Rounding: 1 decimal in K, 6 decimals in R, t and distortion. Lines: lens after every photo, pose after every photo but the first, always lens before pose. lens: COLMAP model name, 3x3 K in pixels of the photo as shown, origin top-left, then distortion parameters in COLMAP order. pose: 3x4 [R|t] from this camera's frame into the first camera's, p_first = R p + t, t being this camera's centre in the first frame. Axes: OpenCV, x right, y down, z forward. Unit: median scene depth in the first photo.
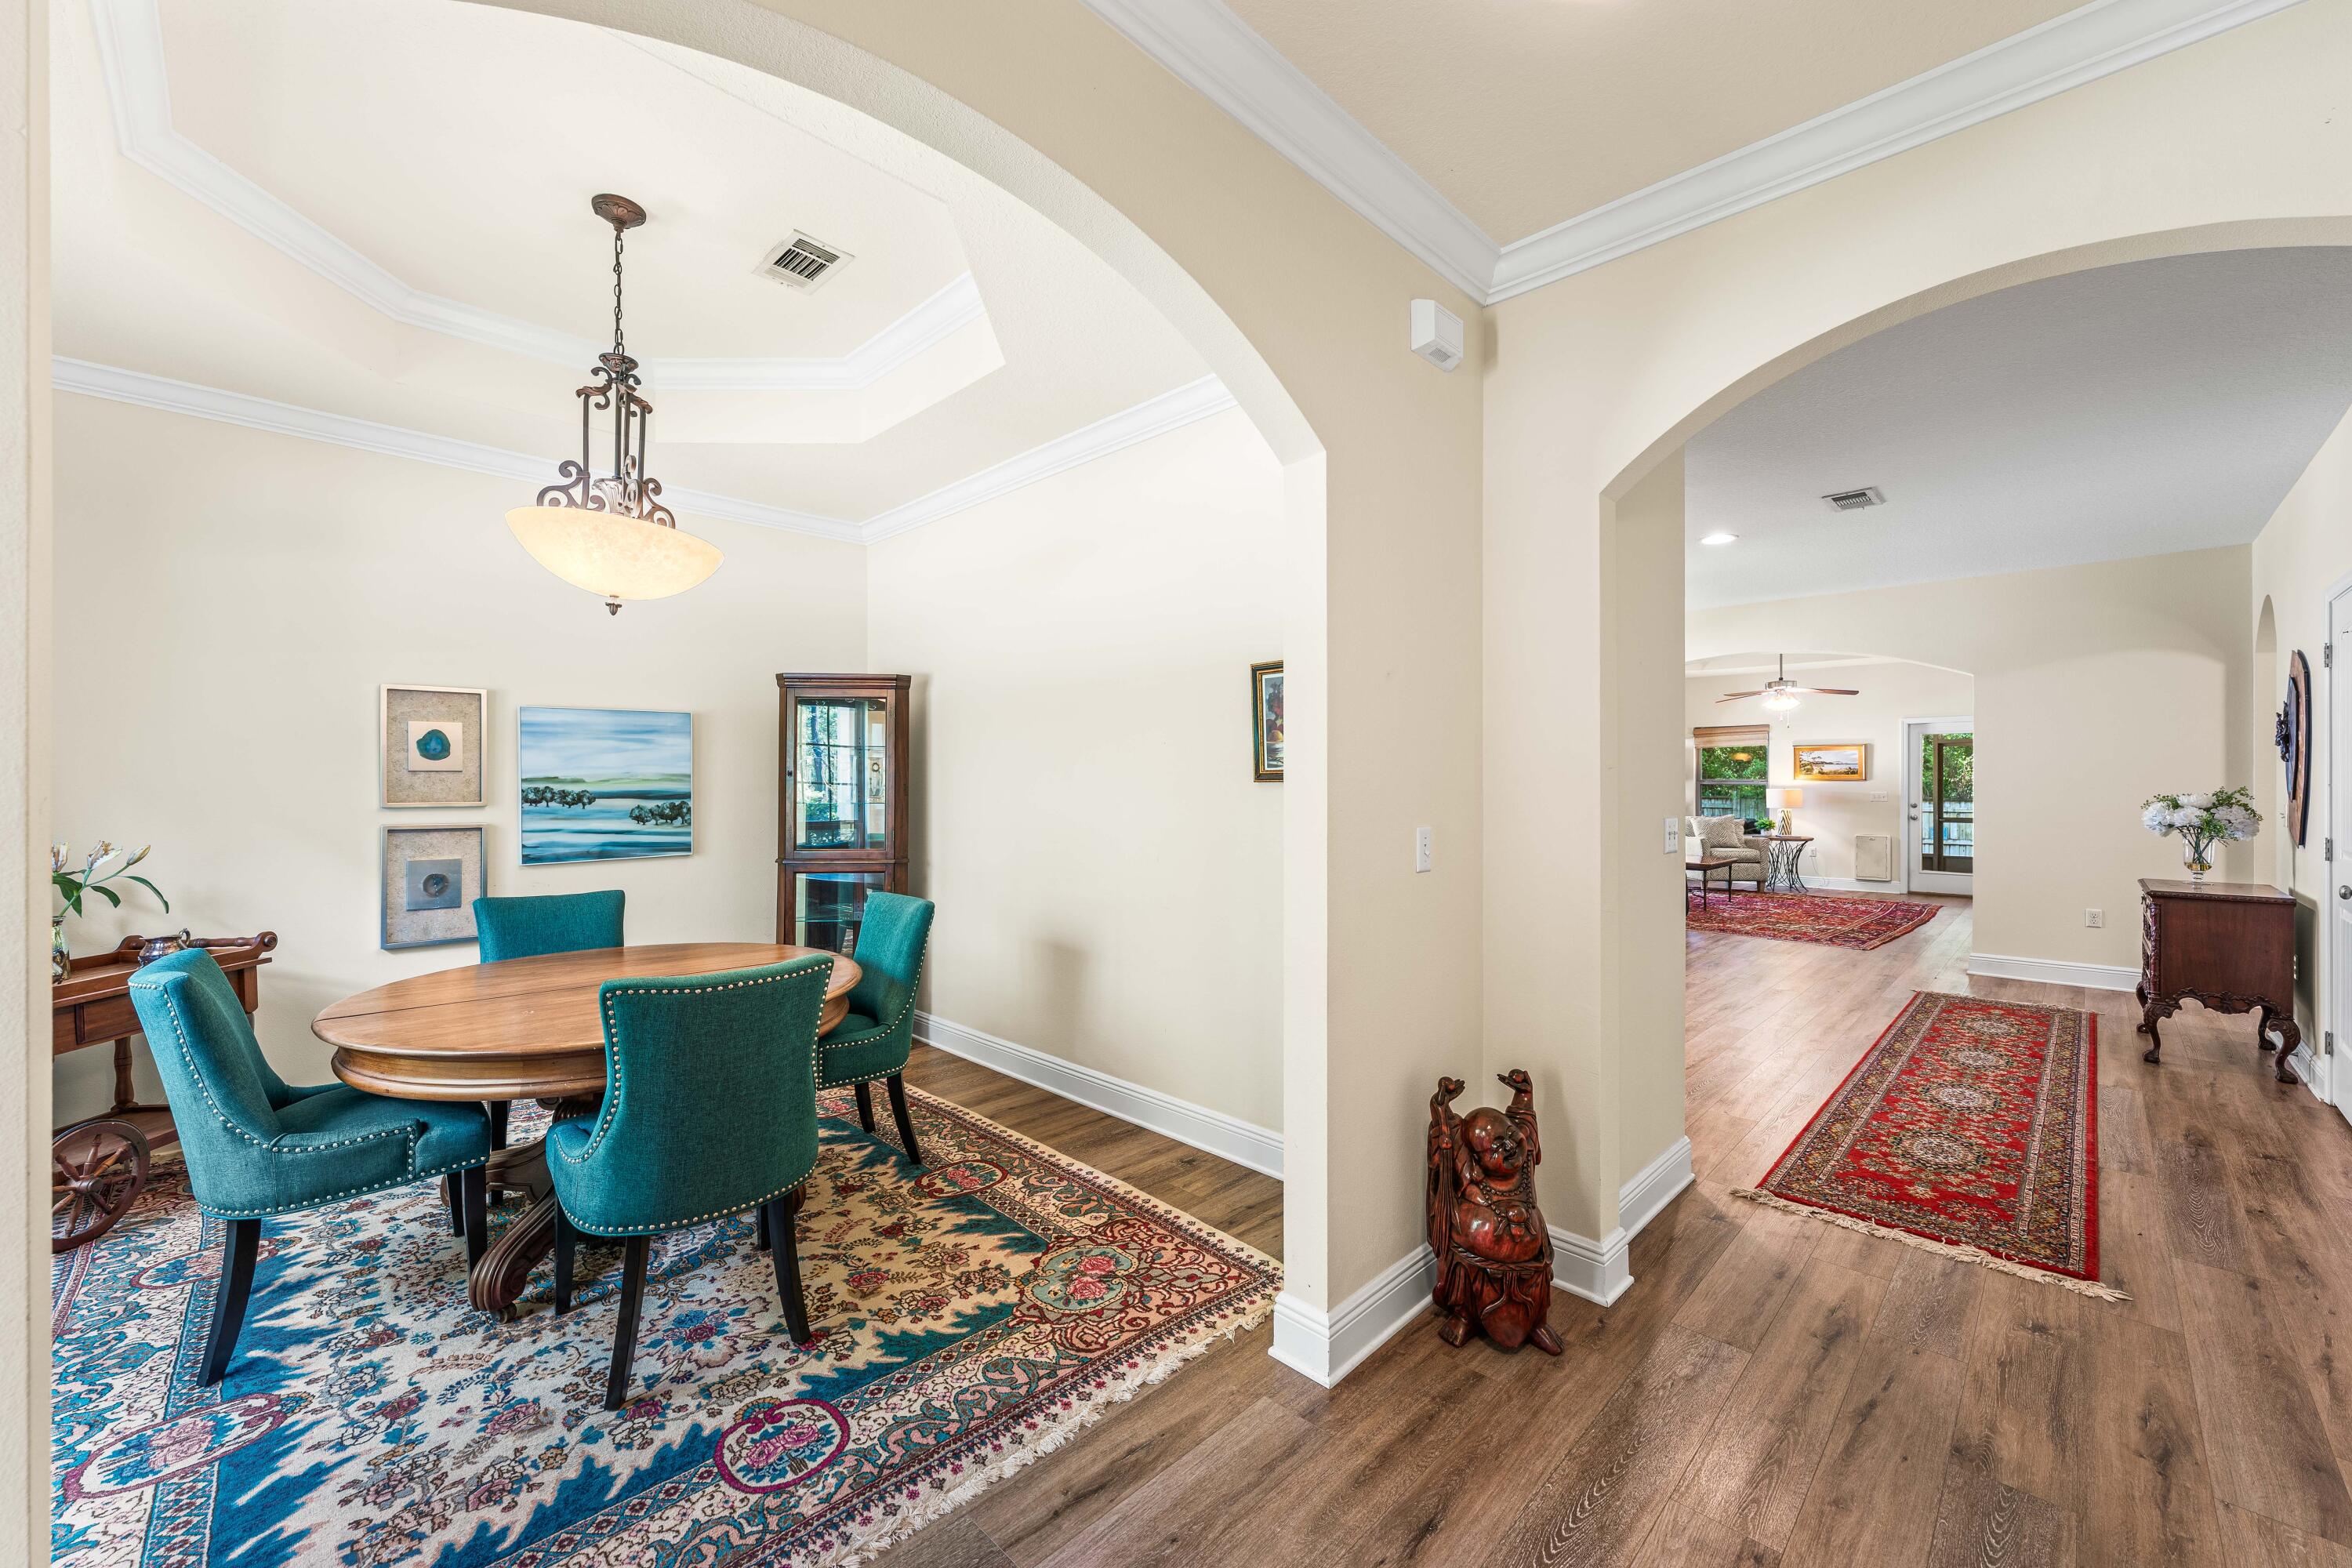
lens RADIAL K [[922.1, 0, 1176.0], [0, 922.1, 784.0], [0, 0, 1]] dist [-0.000313, -0.000019]
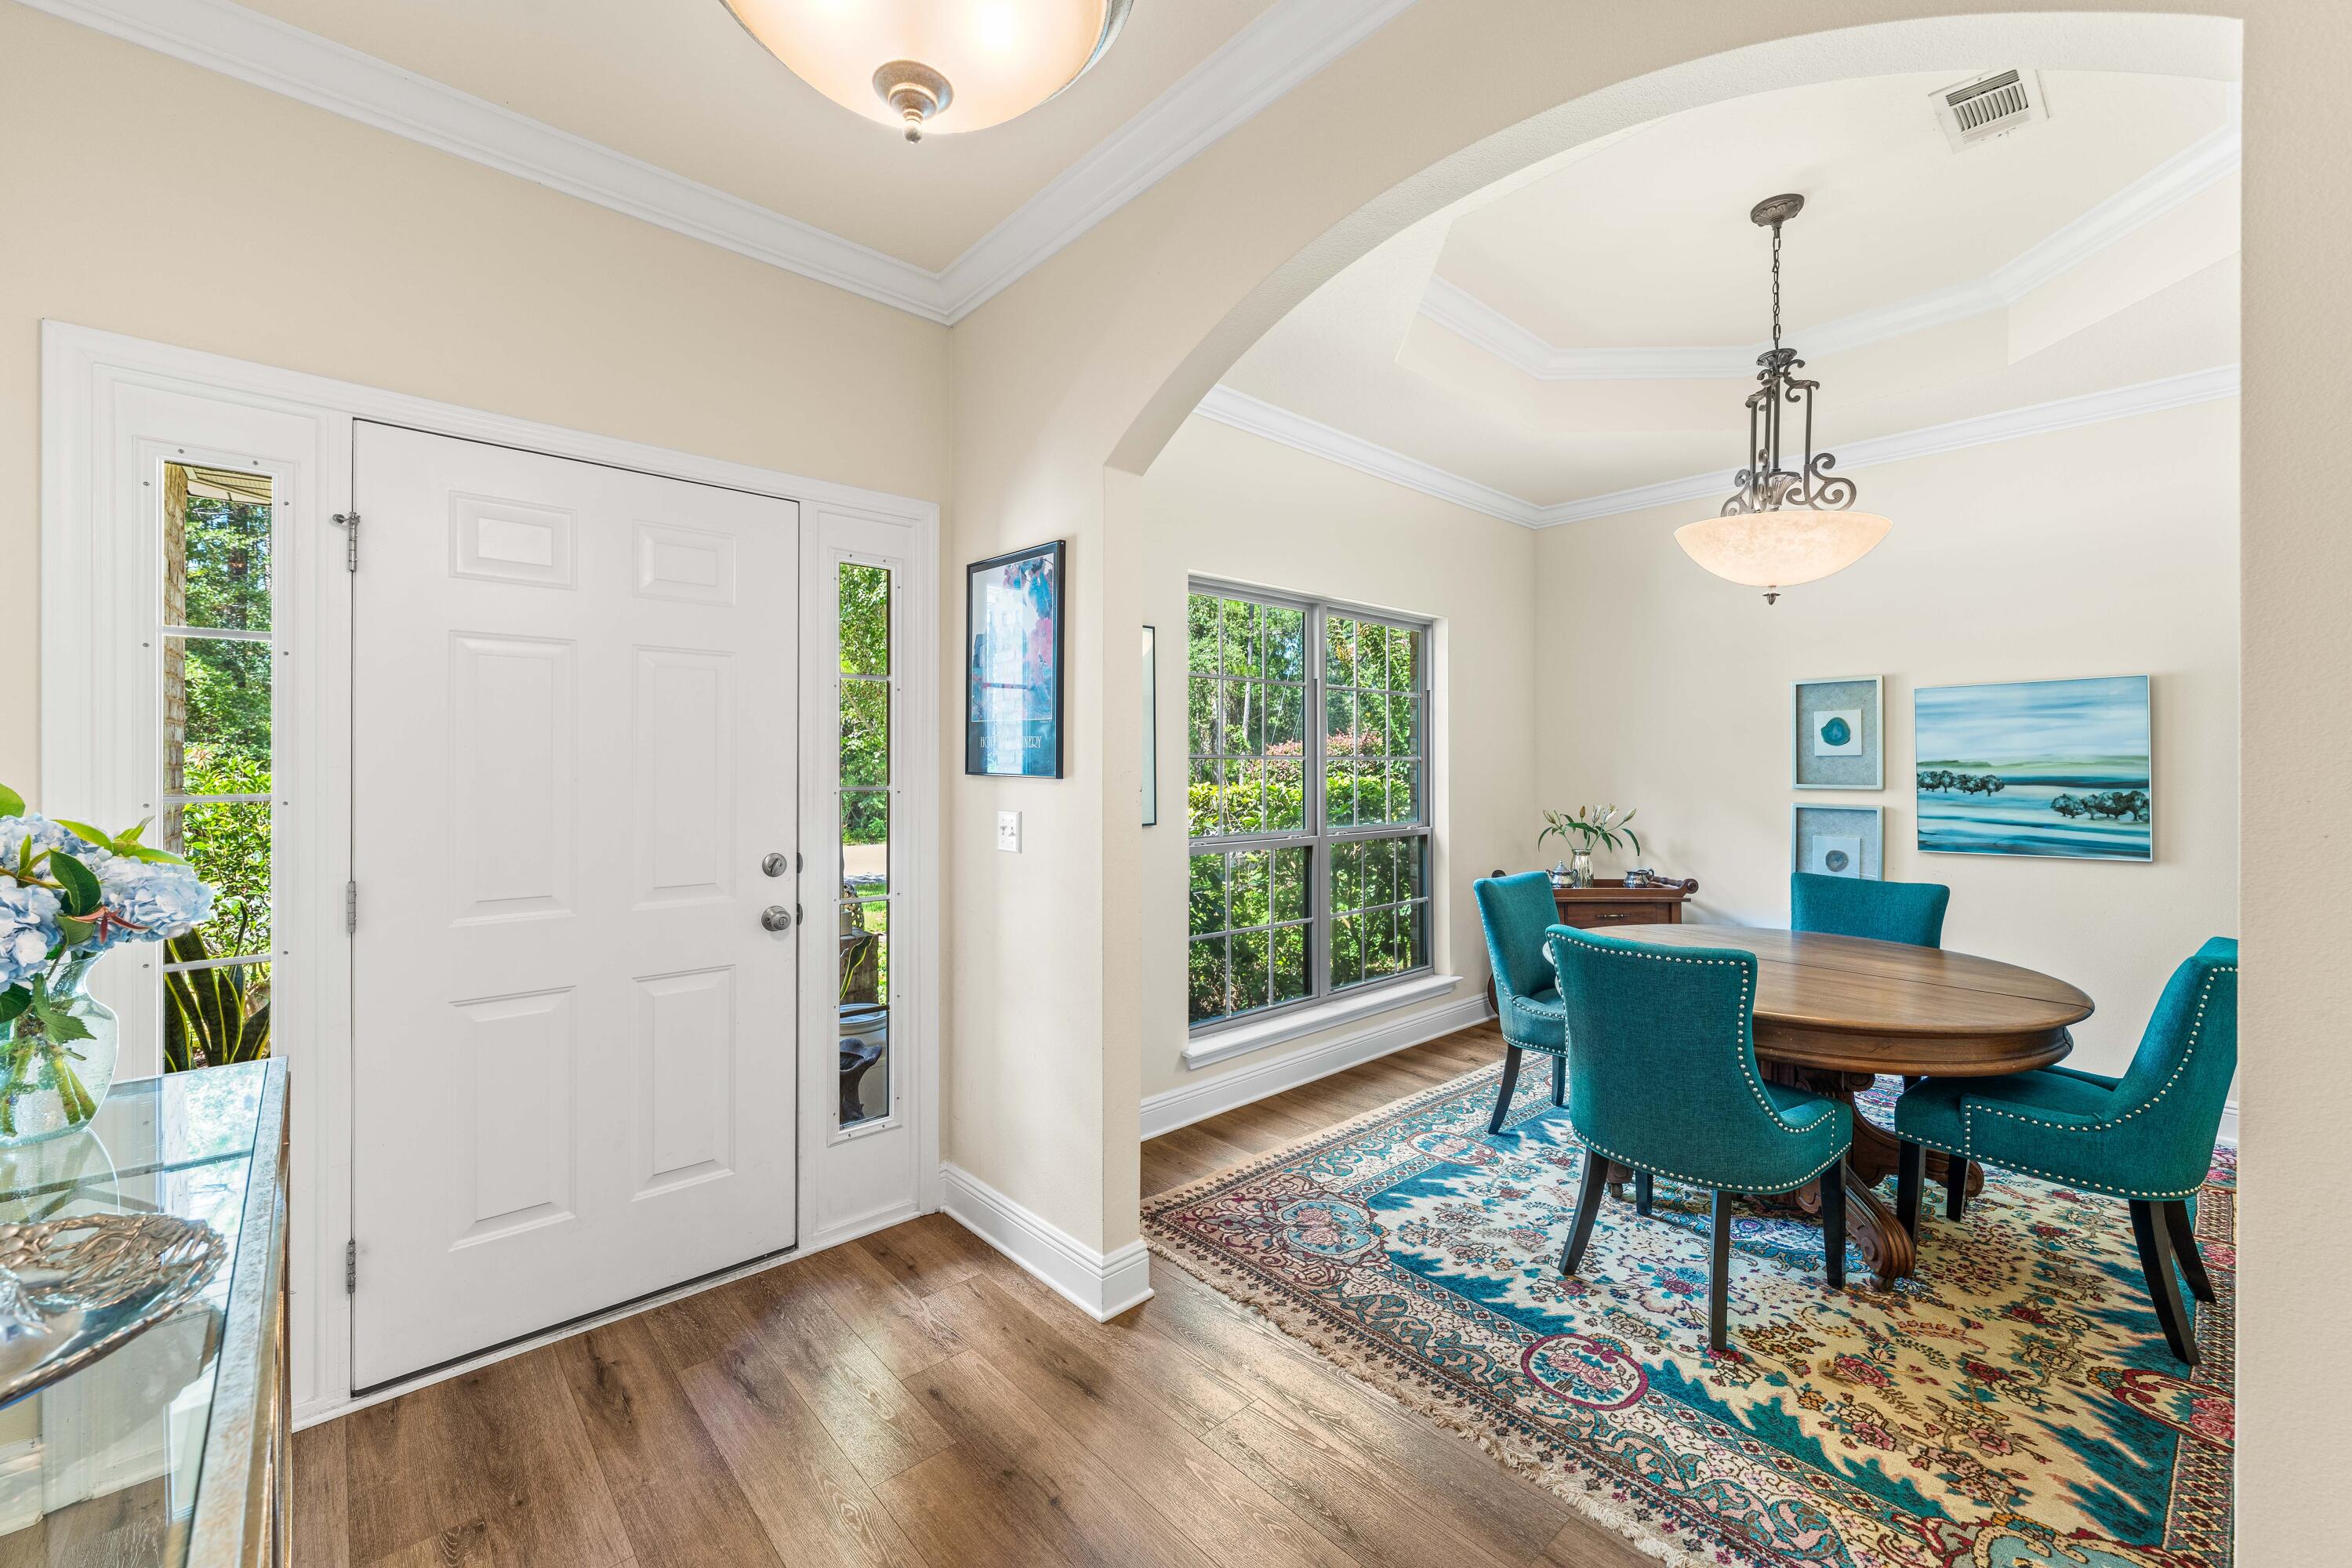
lens RADIAL K [[952.9, 0, 1173.4], [0, 952.9, 766.5], [0, 0, 1]] dist [0.001176, 0.000260]
pose [[-0.058244, 0.001812, -0.998301, 0.534858], [-0.003371, 0.999992, 0.002012, -0.001494], [0.998297, 0.003482, -0.058238, 0.423591]]
